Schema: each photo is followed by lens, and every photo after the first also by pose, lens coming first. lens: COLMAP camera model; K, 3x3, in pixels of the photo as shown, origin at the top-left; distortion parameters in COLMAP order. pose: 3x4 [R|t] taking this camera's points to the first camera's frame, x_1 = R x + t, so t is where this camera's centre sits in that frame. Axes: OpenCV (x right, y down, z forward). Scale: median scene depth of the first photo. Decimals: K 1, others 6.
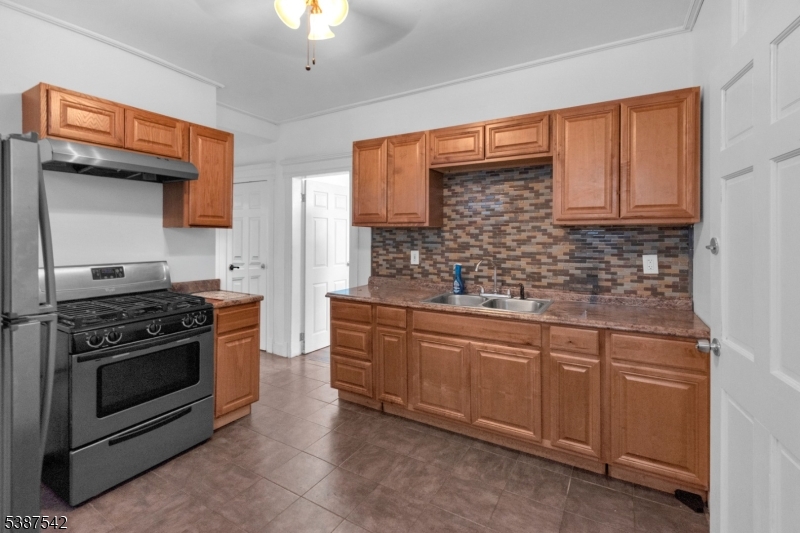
lens RADIAL K [[367.6, 0, 410.1], [0, 367.6, 240.1], [0, 0, 1]] dist [0.004814, -0.004564]
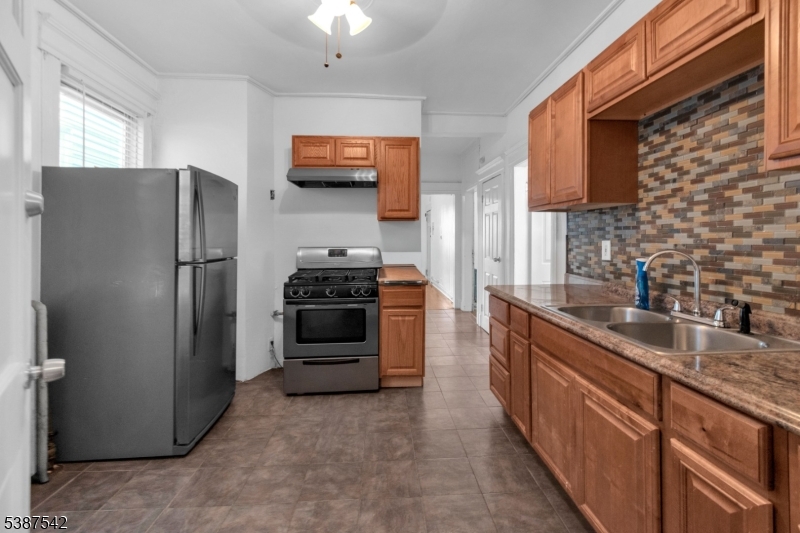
lens RADIAL K [[367.6, 0, 410.1], [0, 367.6, 240.1], [0, 0, 1]] dist [0.004814, -0.004564]
pose [[0.557088, -0.005835, -0.830433, 0.435741], [-0.002740, 0.999957, -0.008864, 0.039325], [0.830449, 0.007213, 0.557048, 0.331341]]
